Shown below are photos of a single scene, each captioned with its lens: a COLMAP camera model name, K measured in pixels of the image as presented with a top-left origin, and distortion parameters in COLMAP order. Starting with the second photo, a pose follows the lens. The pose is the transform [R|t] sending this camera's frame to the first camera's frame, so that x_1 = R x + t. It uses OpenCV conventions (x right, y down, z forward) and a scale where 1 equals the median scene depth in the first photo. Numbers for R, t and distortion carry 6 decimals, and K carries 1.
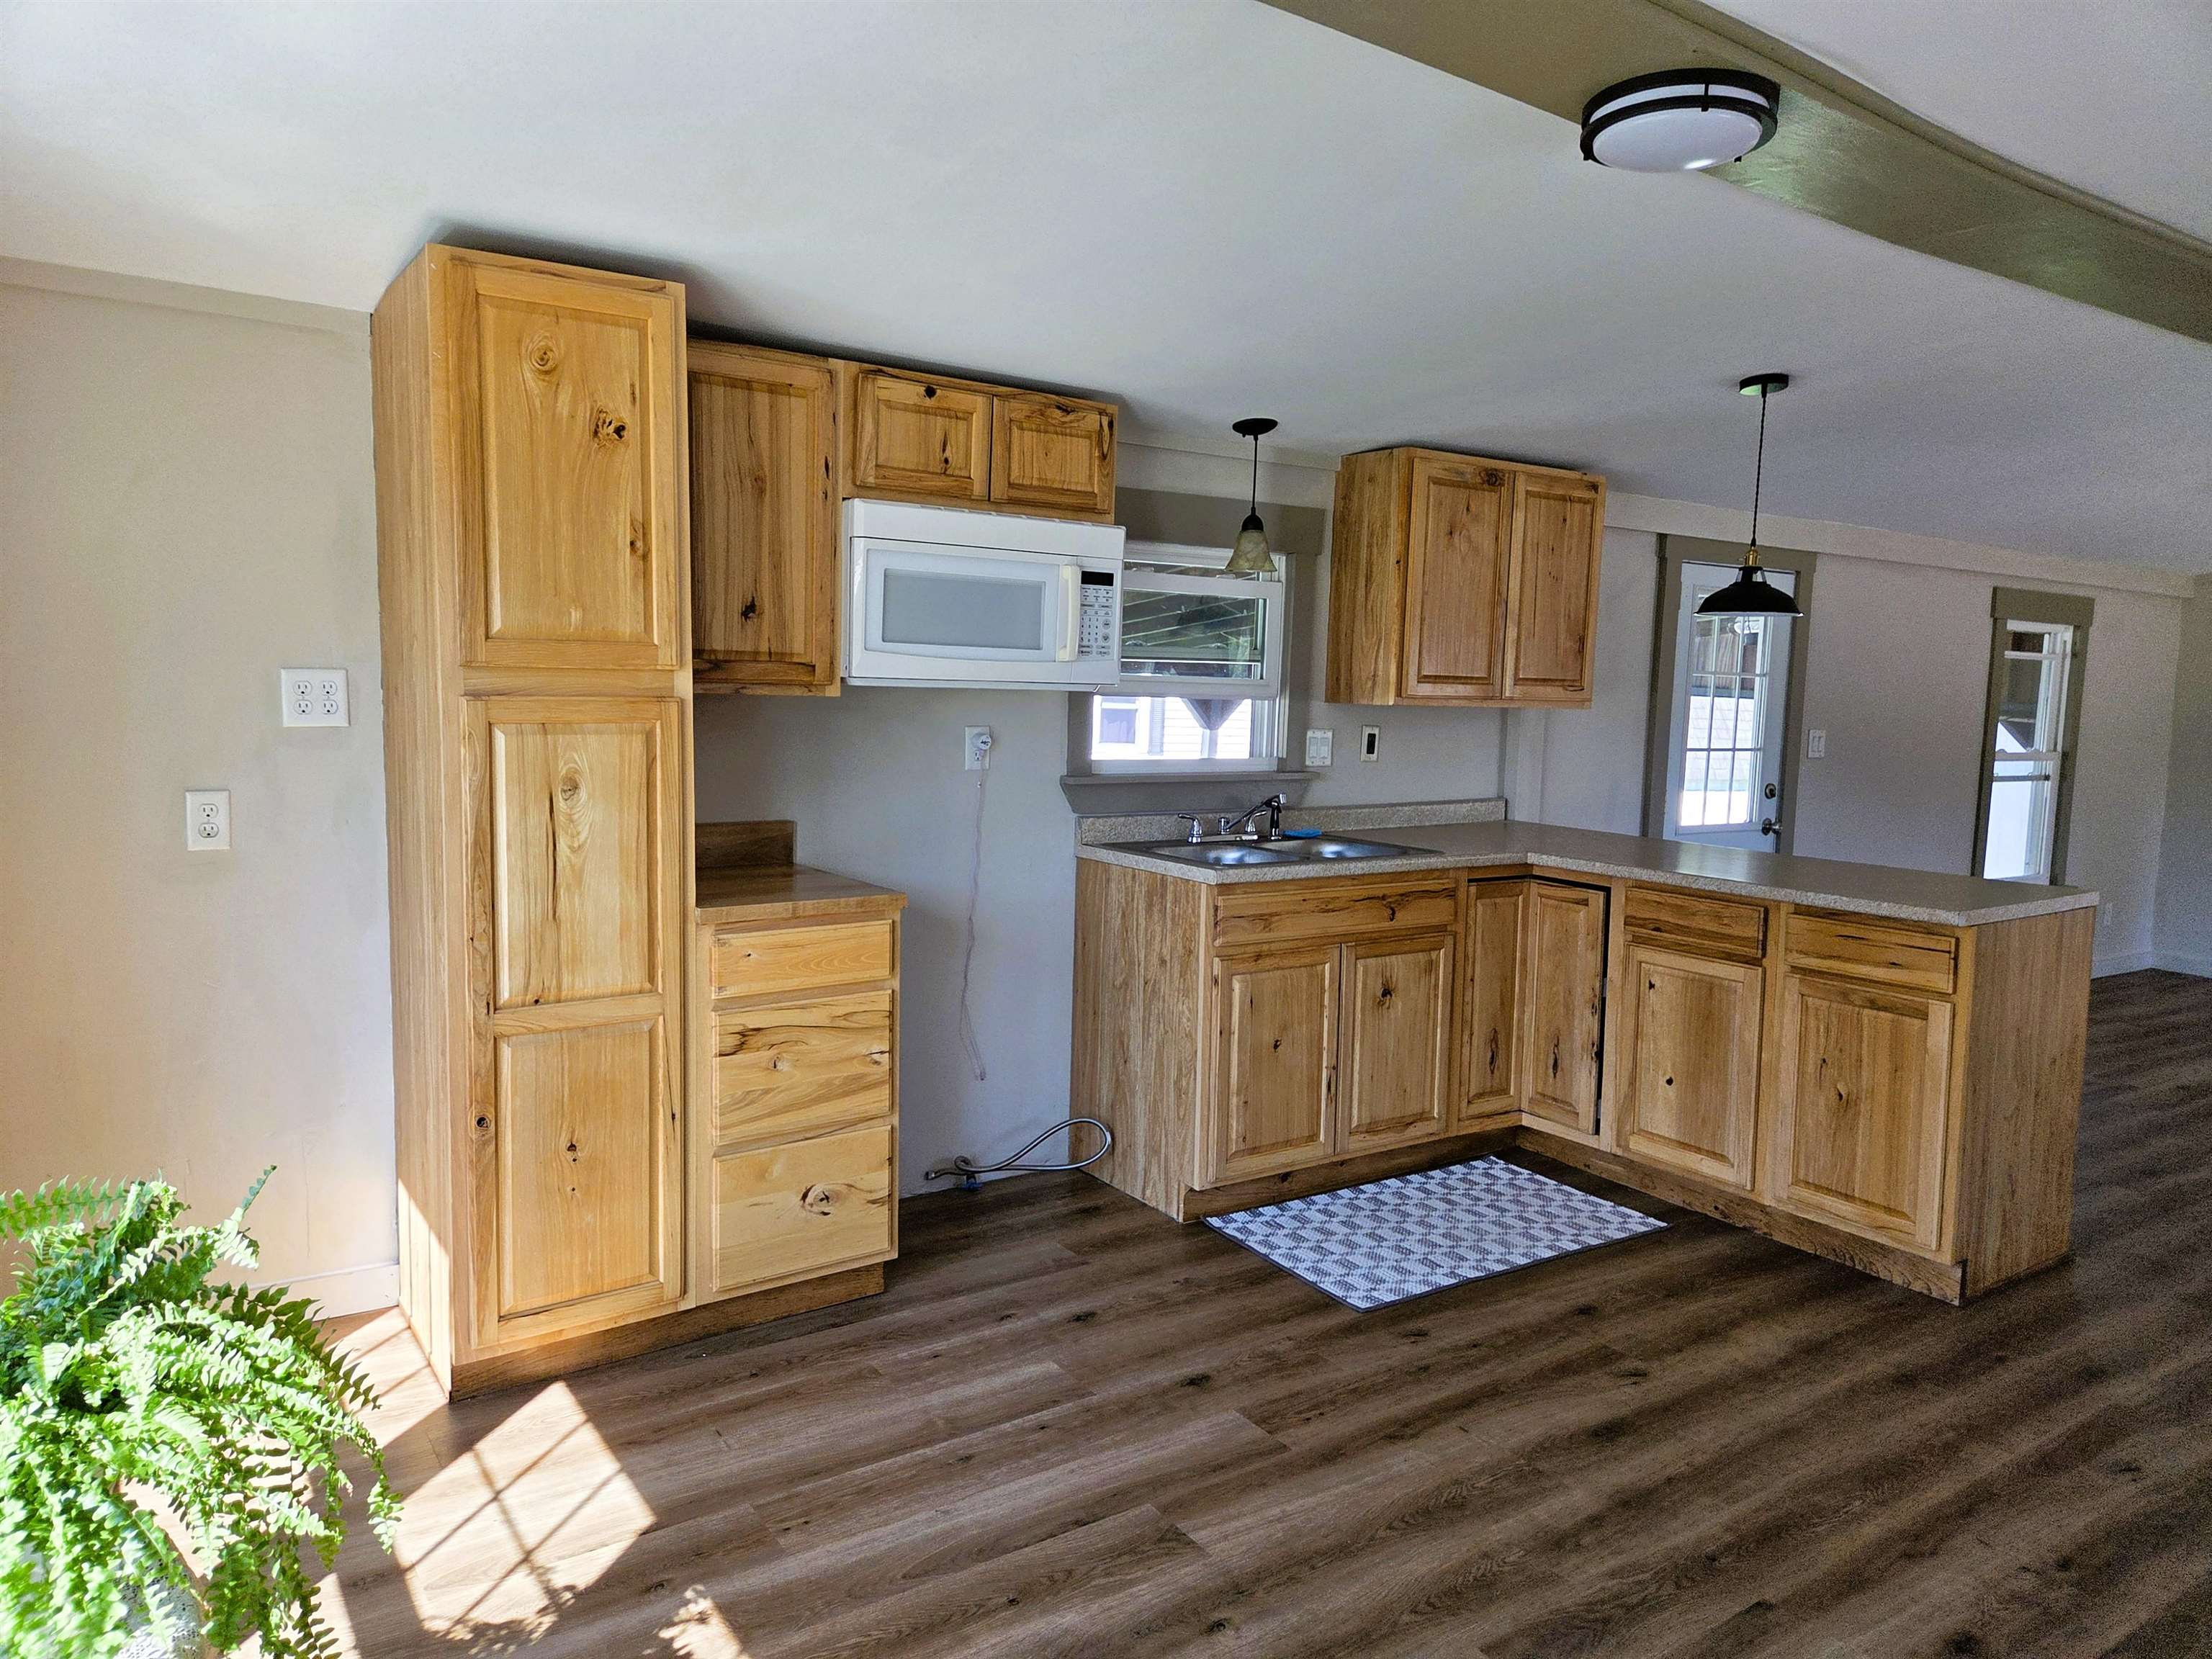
lens RADIAL K [[1481.9, 0, 1090.6], [0, 1481.9, 800.8], [0, 0, 1]] dist [0.079074, -0.073080]
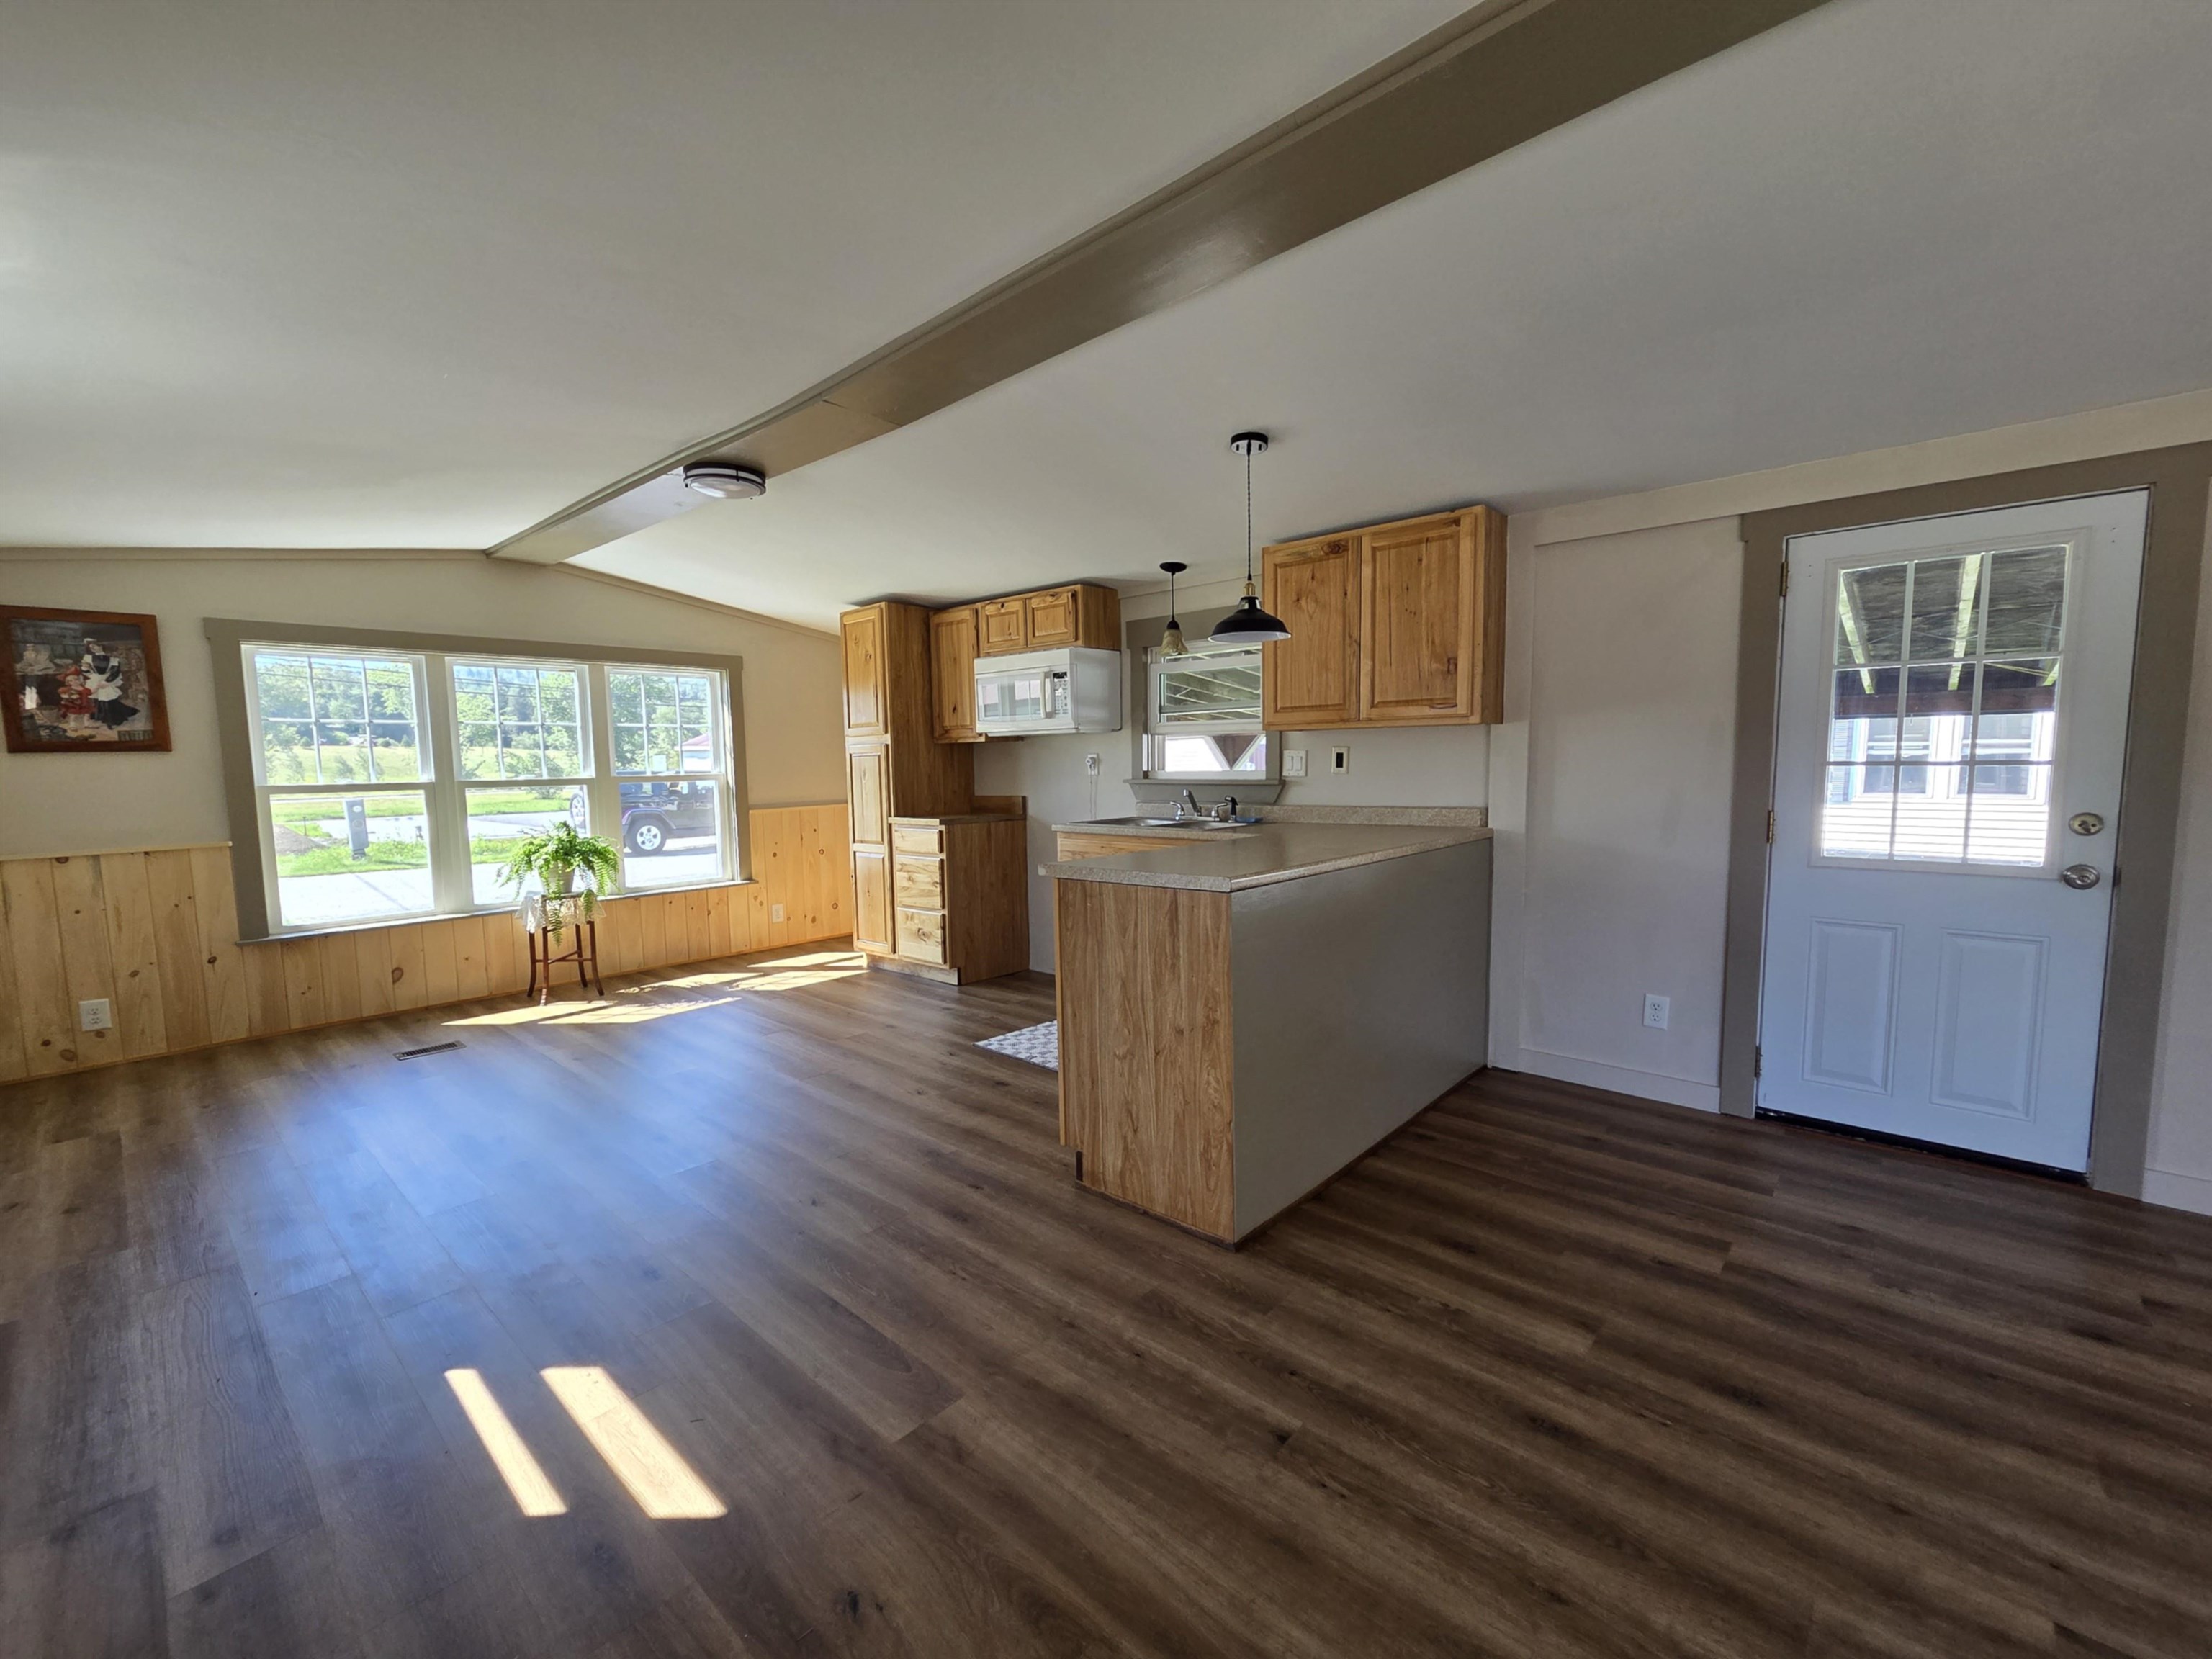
lens RADIAL K [[910.5, 0, 1106.9], [0, 910.5, 840.1], [0, 0, 1]] dist [0.004021, -0.000048]
pose [[0.239810, 0.054149, -0.969309, 1.249439], [-0.058605, 0.997430, 0.041221, 0.015911], [0.969049, 0.046921, 0.242367, 0.800712]]
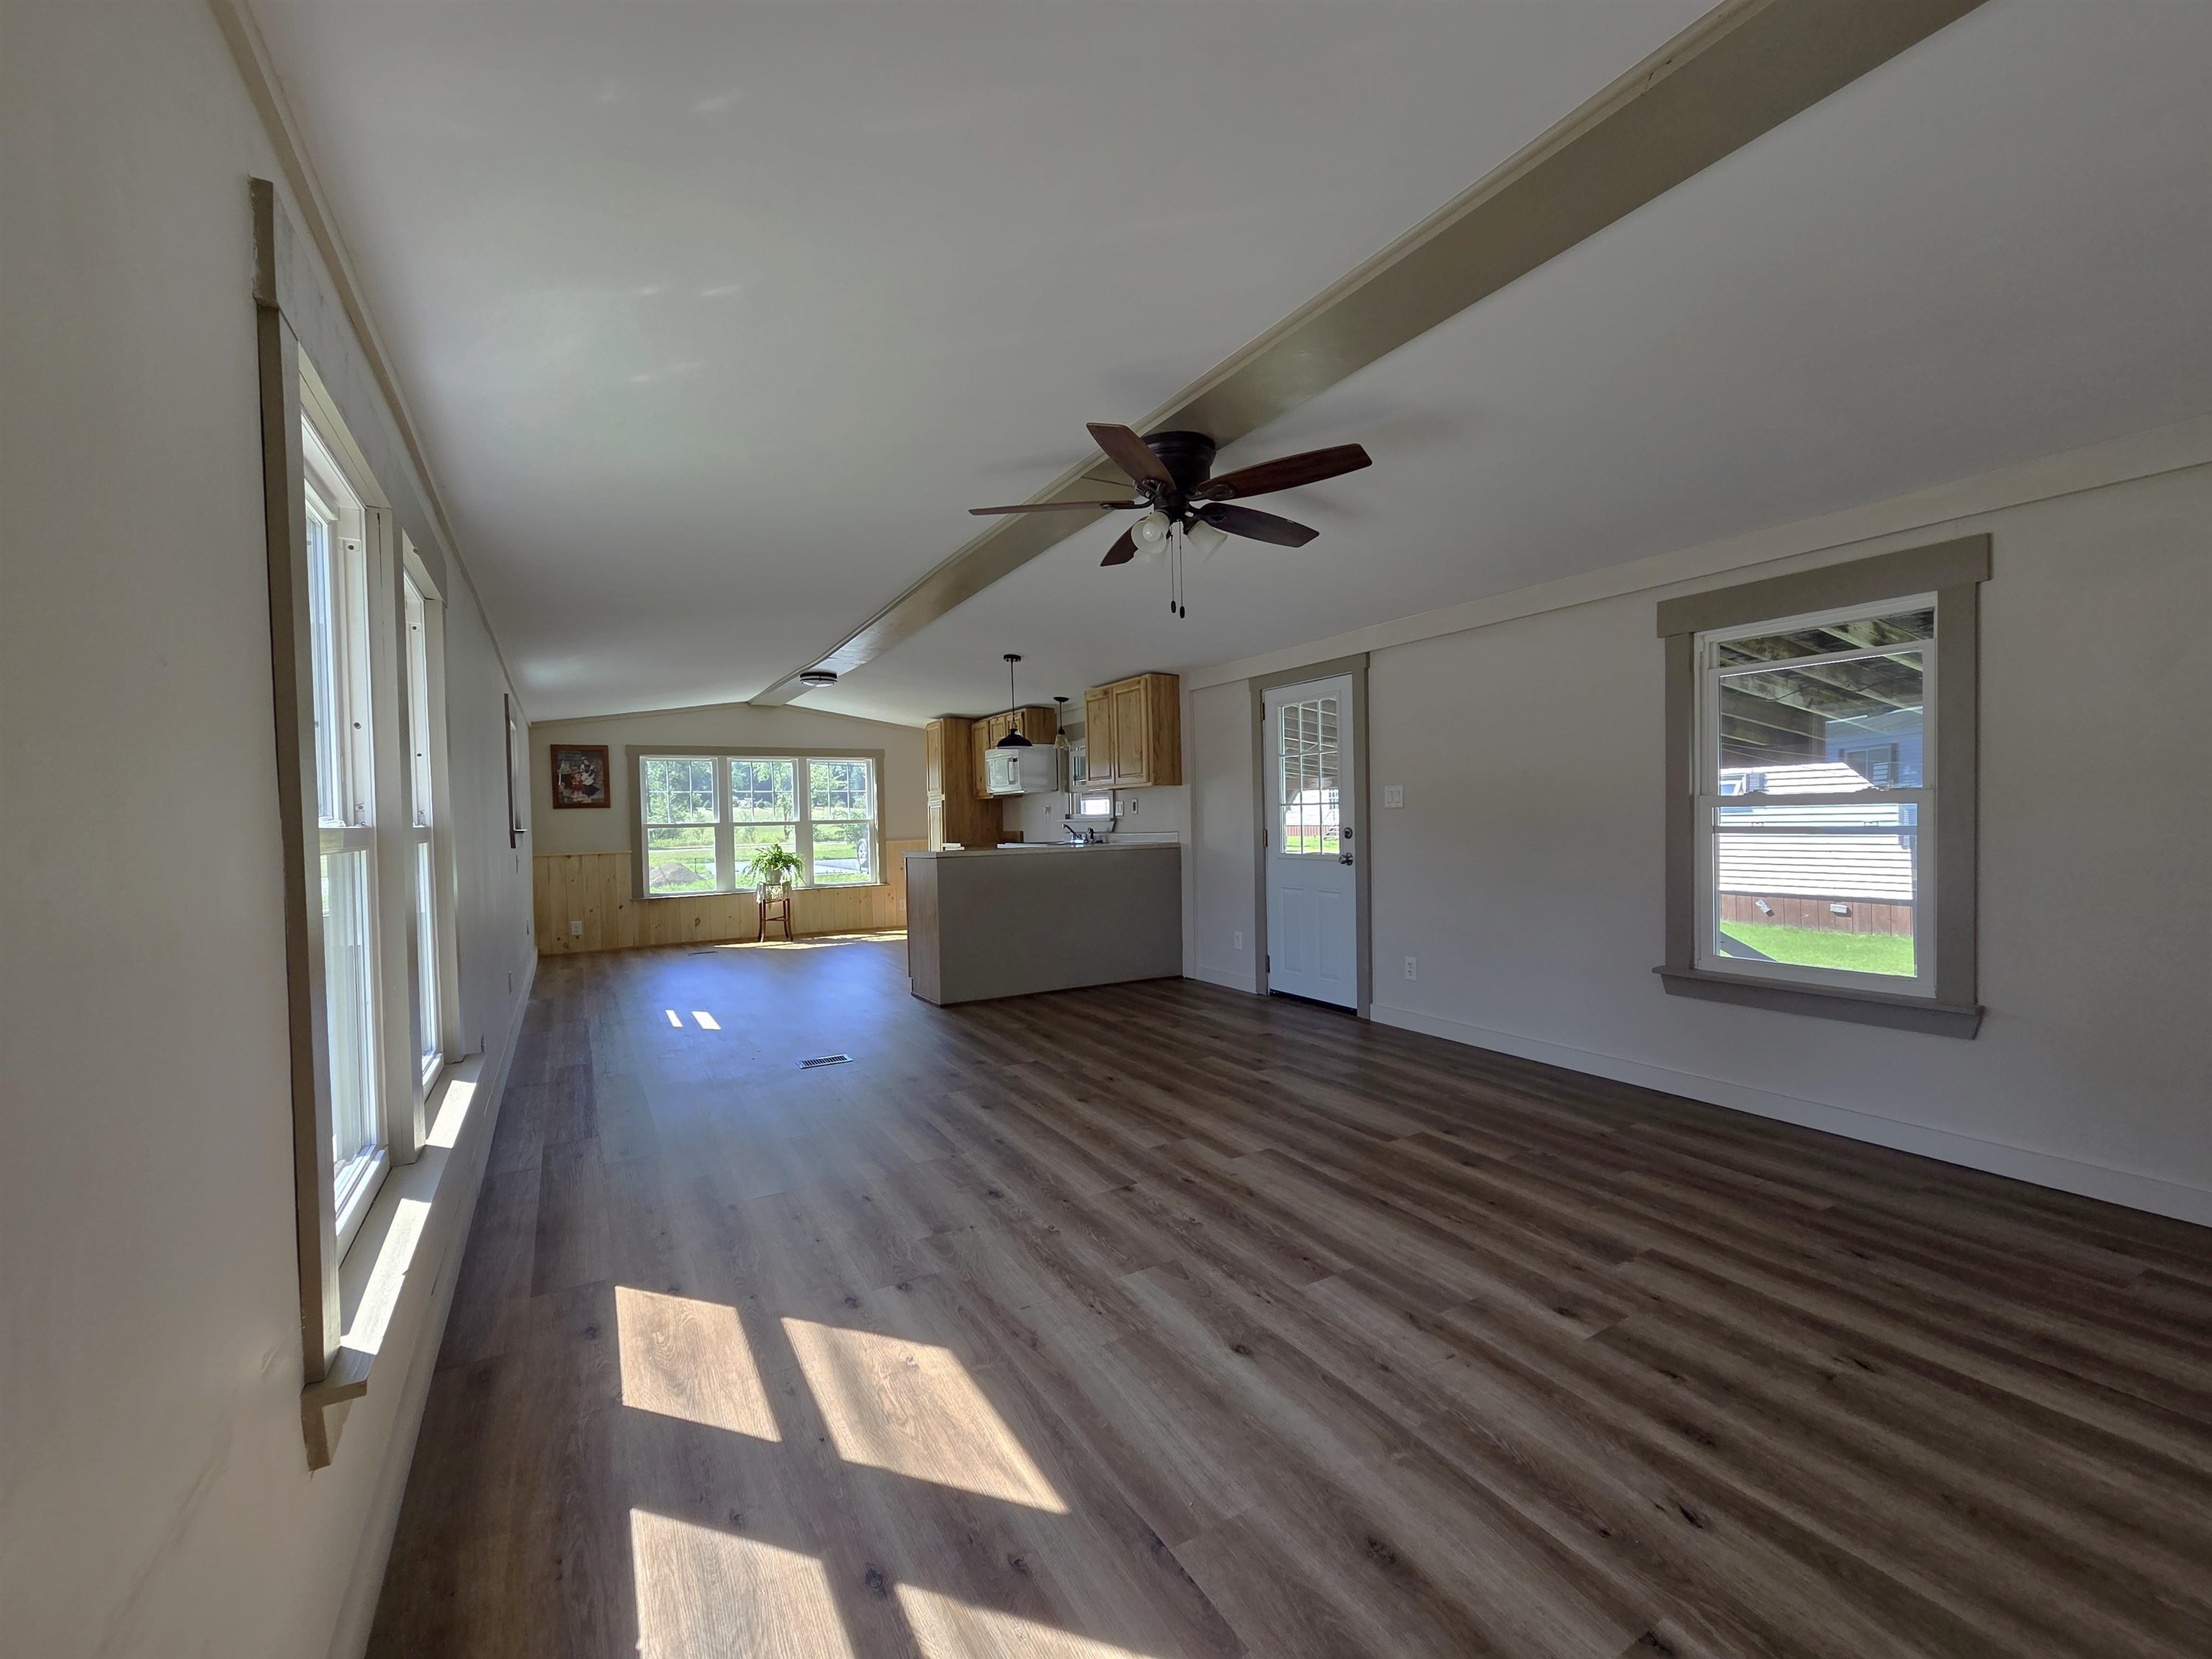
lens RADIAL K [[910.5, 0, 1106.7], [0, 910.5, 834.8], [0, 0, 1]] dist [0.004021, -0.000048]
pose [[-0.064911, -0.010528, -0.997836, 2.168606], [-0.063306, 0.997974, -0.006411, 0.024342], [0.995881, 0.062753, -0.065445, 1.403546]]
